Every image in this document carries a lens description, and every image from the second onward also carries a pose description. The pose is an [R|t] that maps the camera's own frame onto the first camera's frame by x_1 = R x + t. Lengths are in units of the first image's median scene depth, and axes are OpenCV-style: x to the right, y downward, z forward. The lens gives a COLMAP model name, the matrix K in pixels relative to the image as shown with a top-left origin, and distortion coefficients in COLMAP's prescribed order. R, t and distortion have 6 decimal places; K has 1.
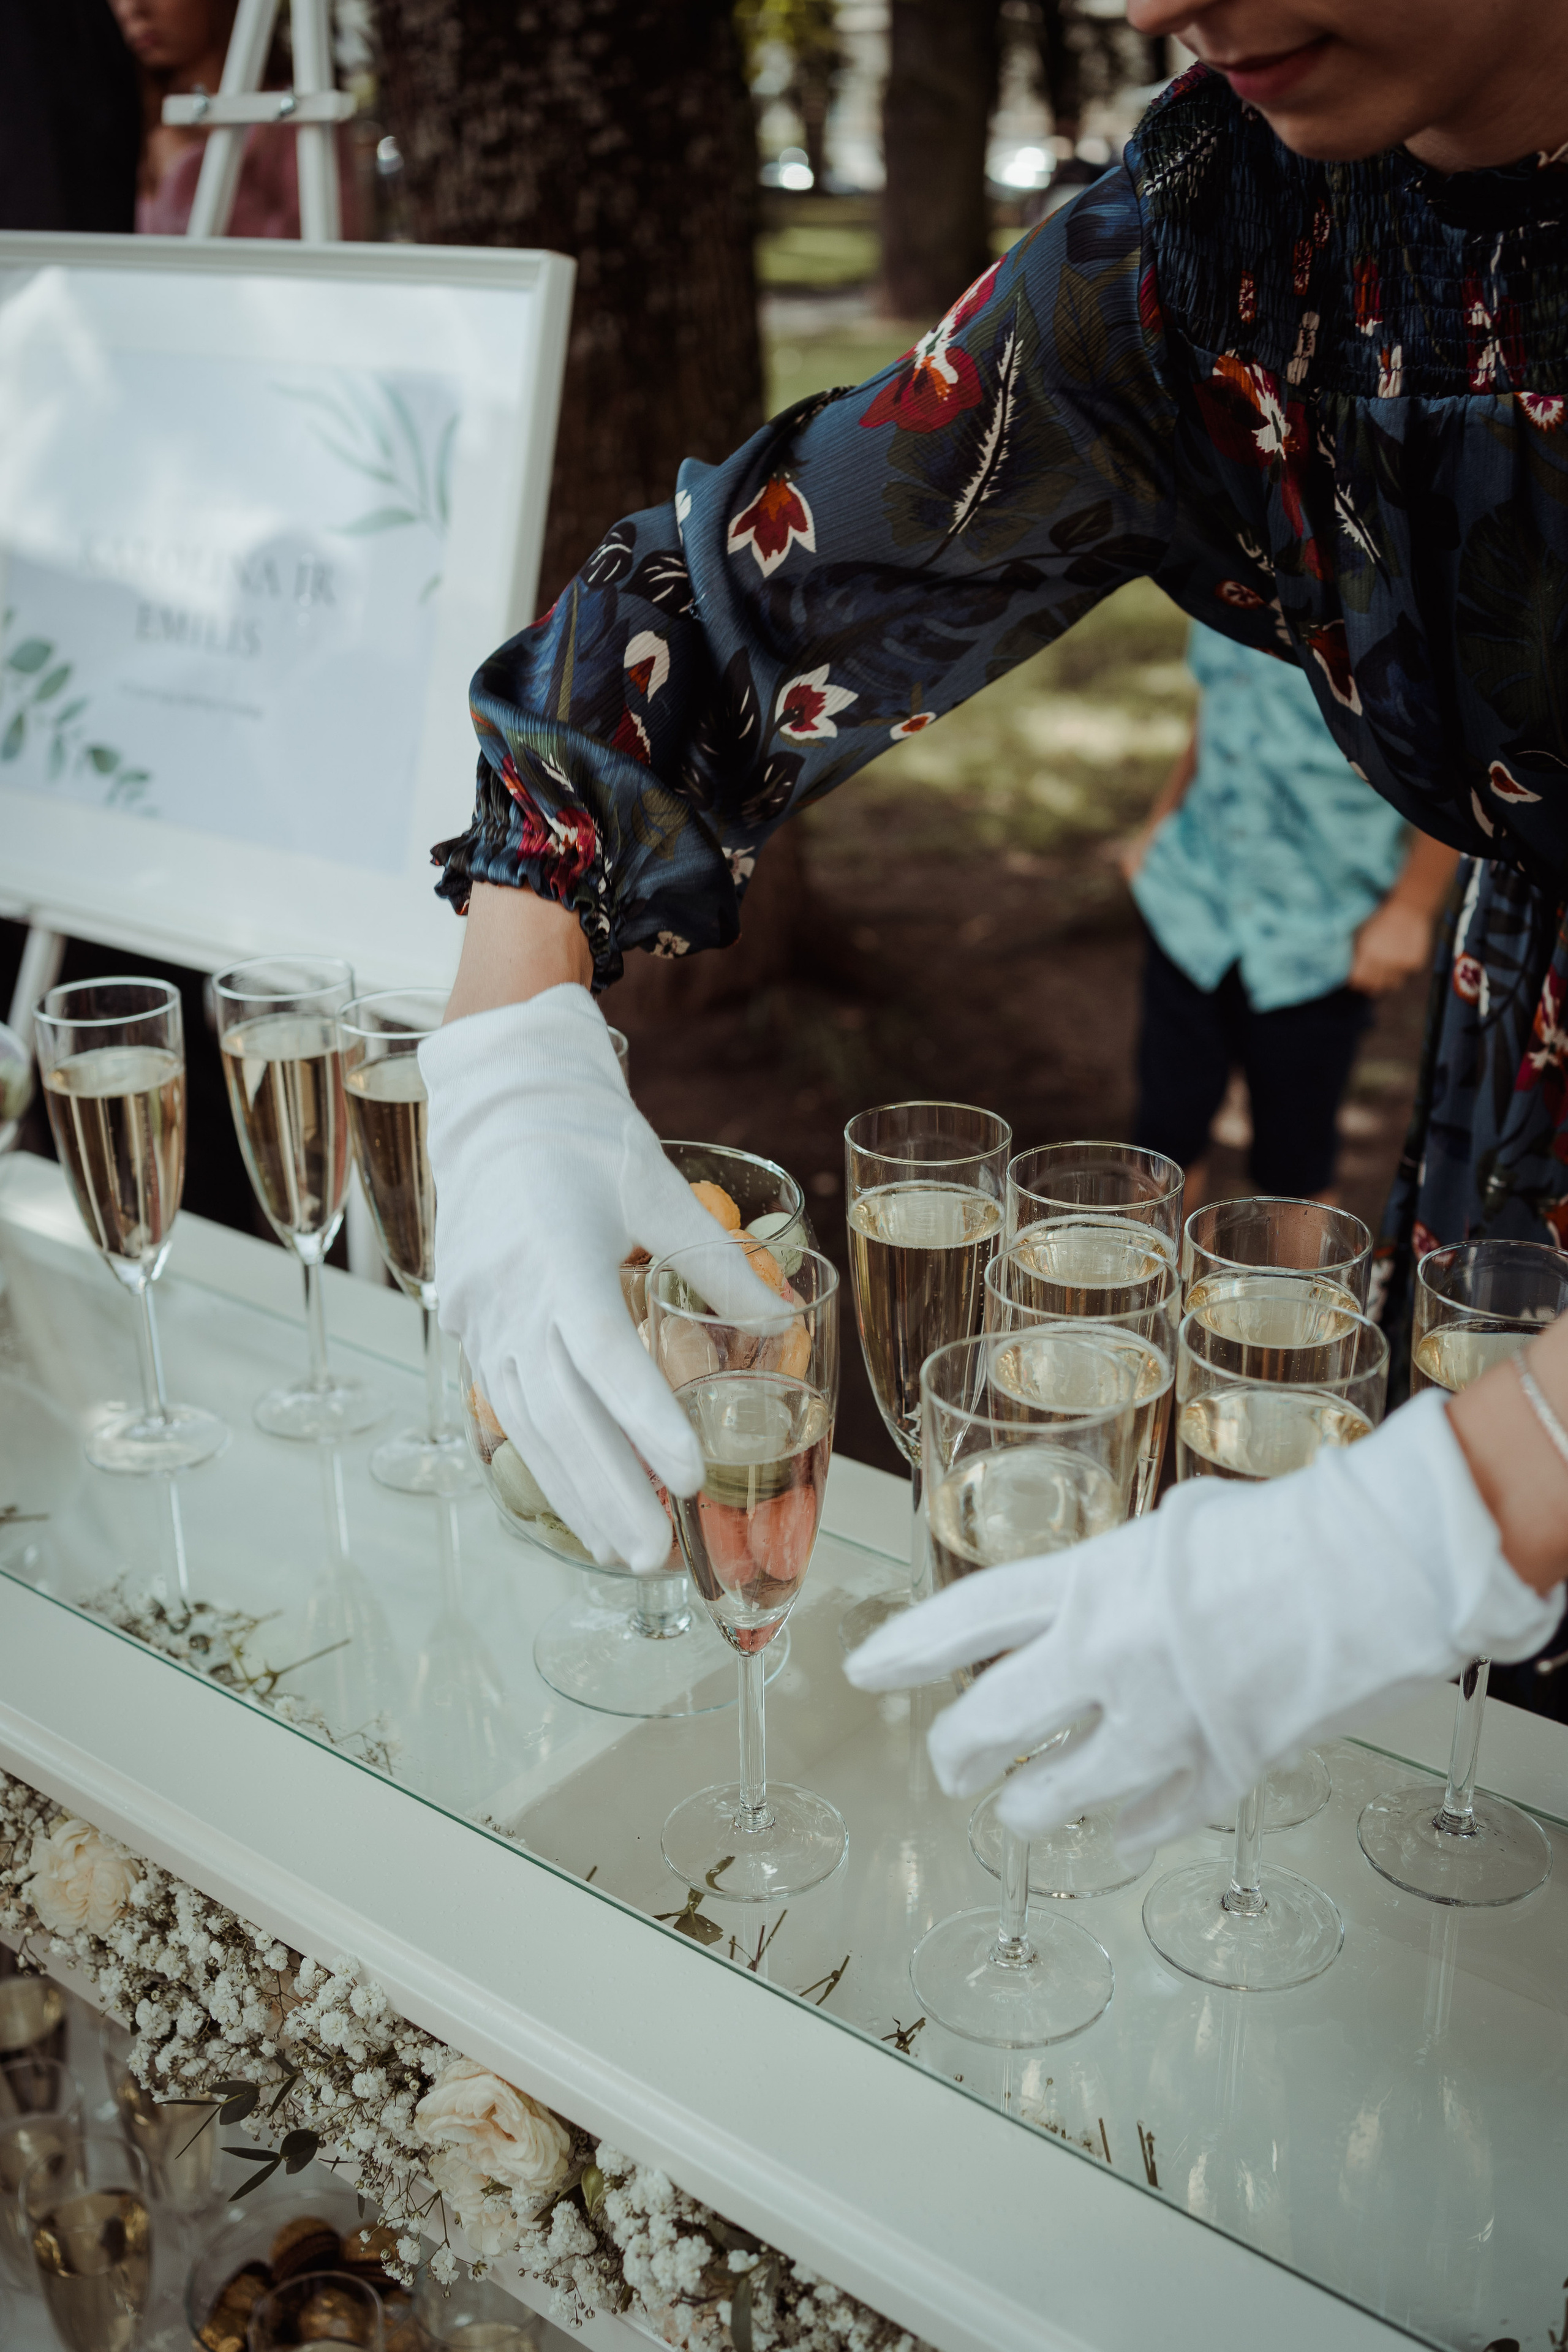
lens RADIAL K [[2400.0, 0, 788.0], [0, 2400.0, 1182.4], [0, 0, 1]] dist [-0.024524, 0.000000]
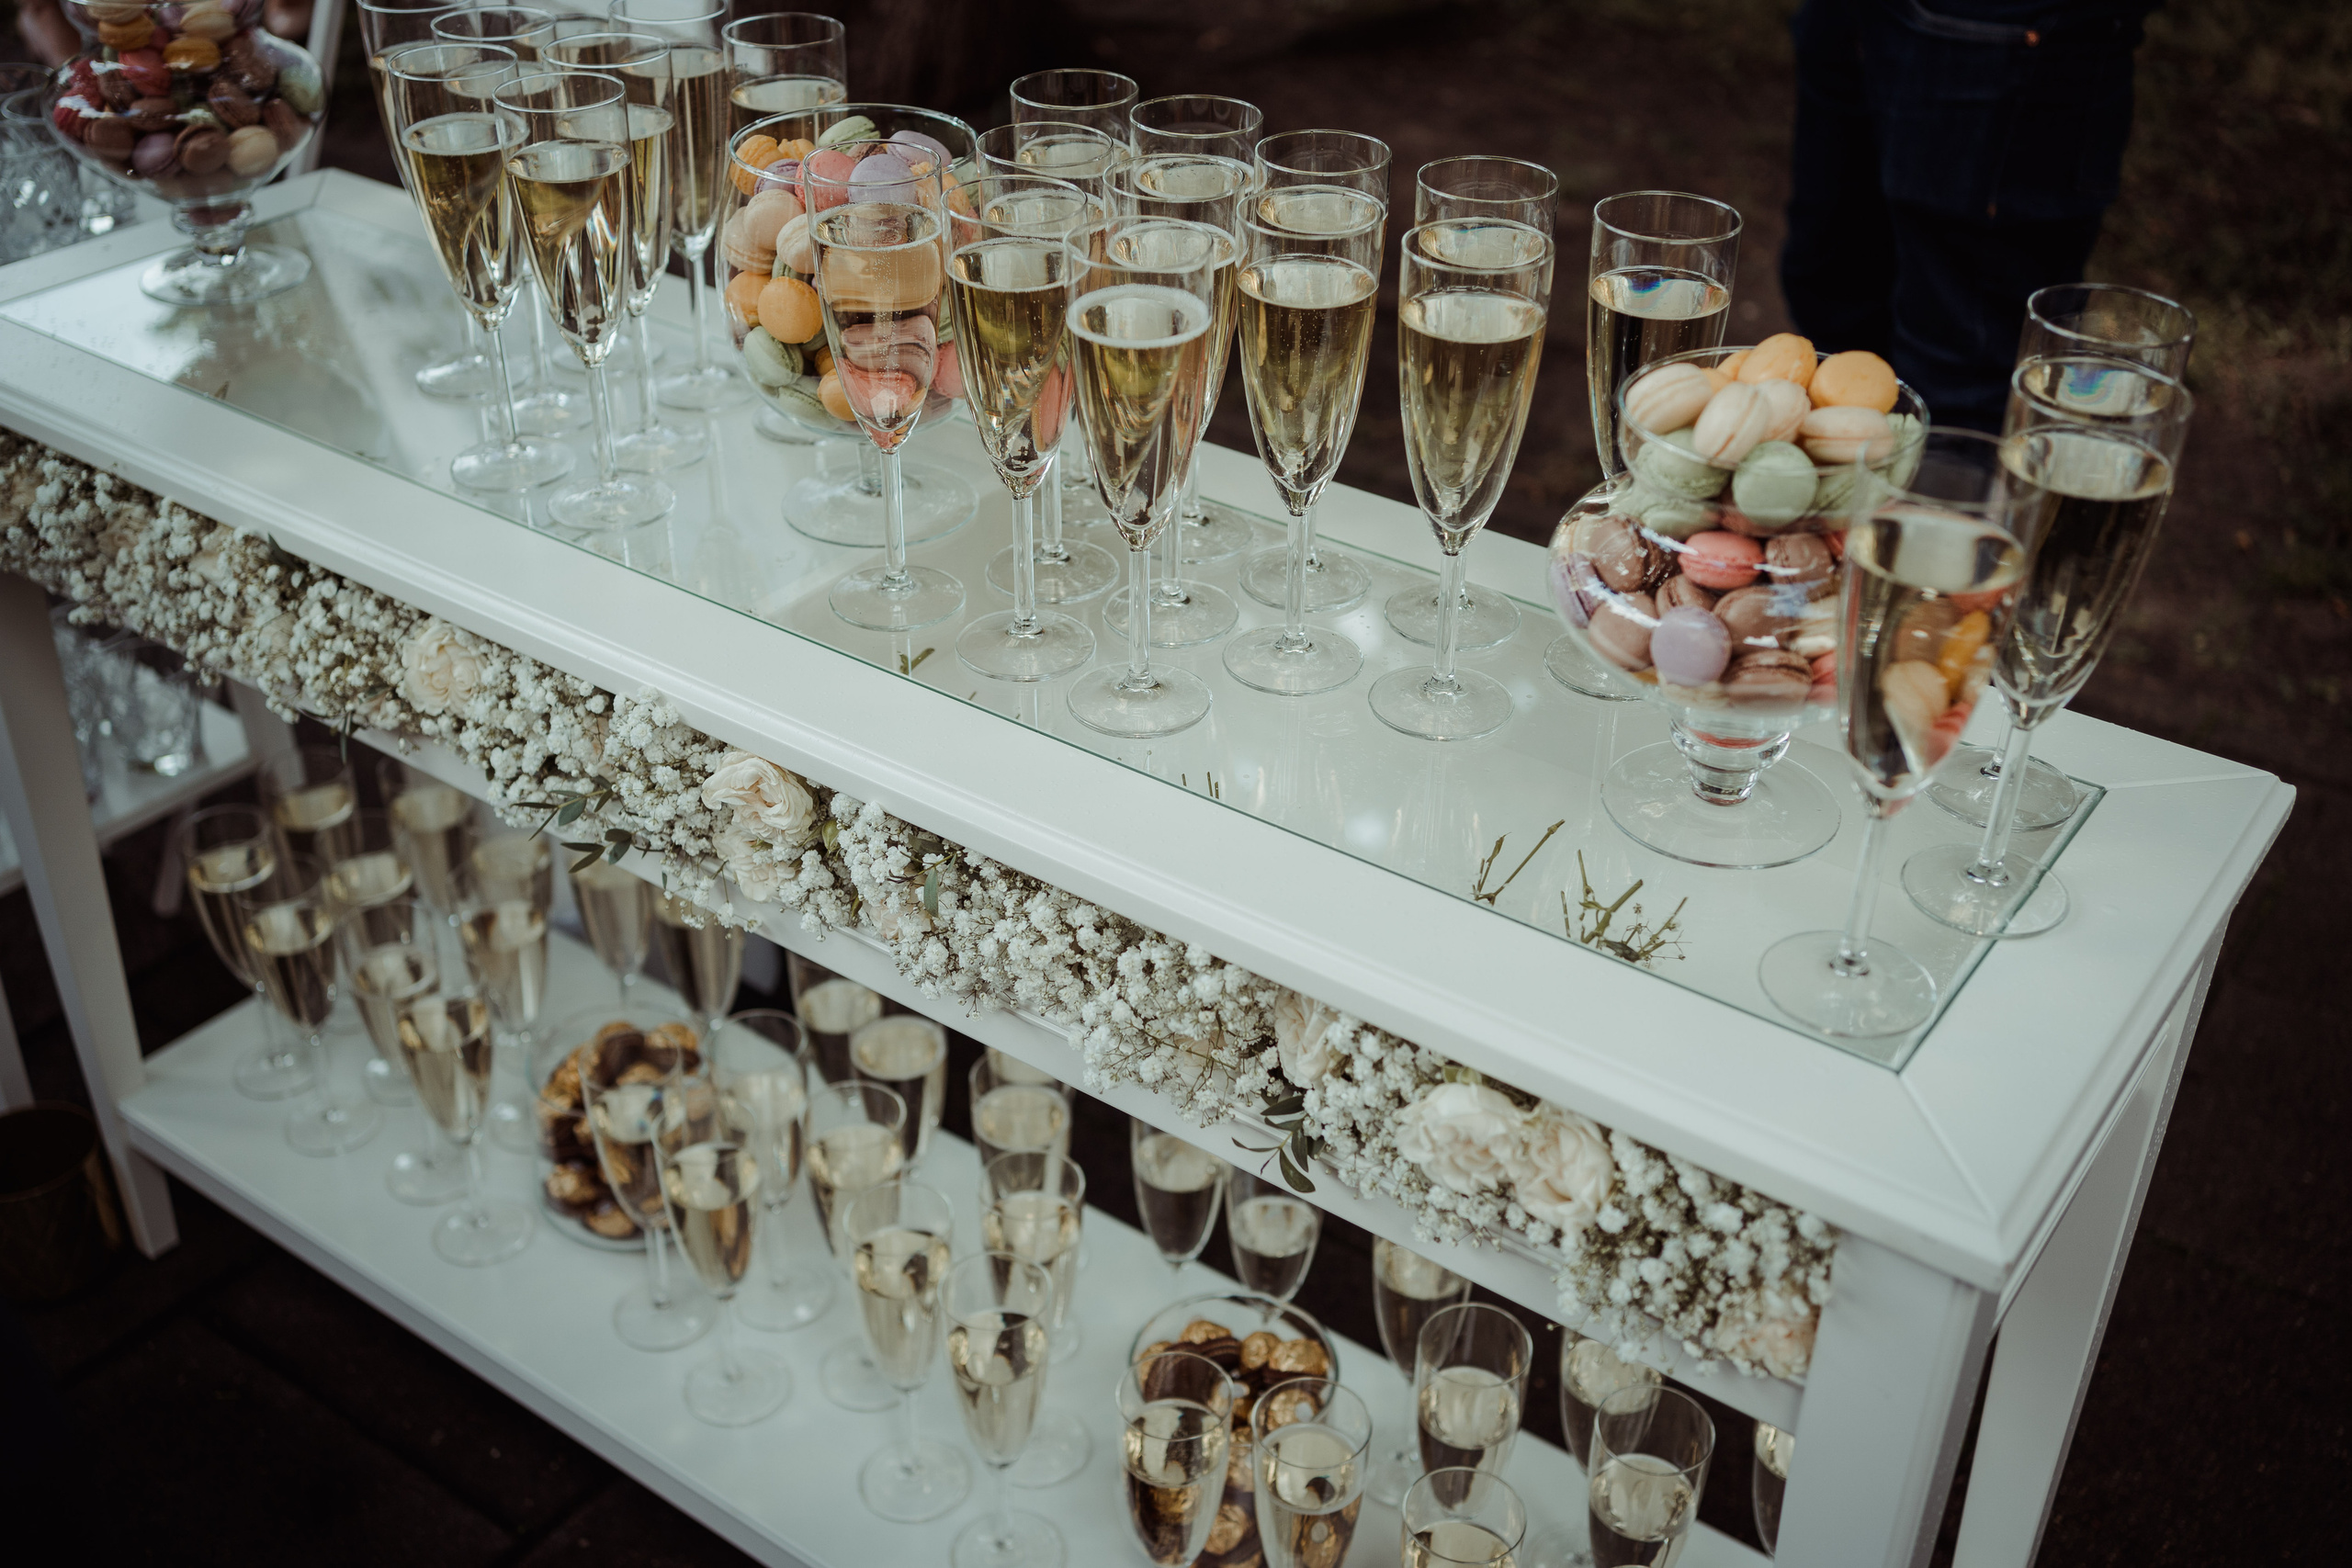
lens RADIAL K [[2399.8, 0, 1171.7], [0, 2399.8, 777.5], [0, 0, 1]] dist [-0.024524, 0.000000]
pose [[0.998618, -0.004802, 0.052327, 0.042740], [-0.004909, 0.982934, 0.183895, 0.112255], [-0.052318, -0.183898, 0.981552, -0.370586]]
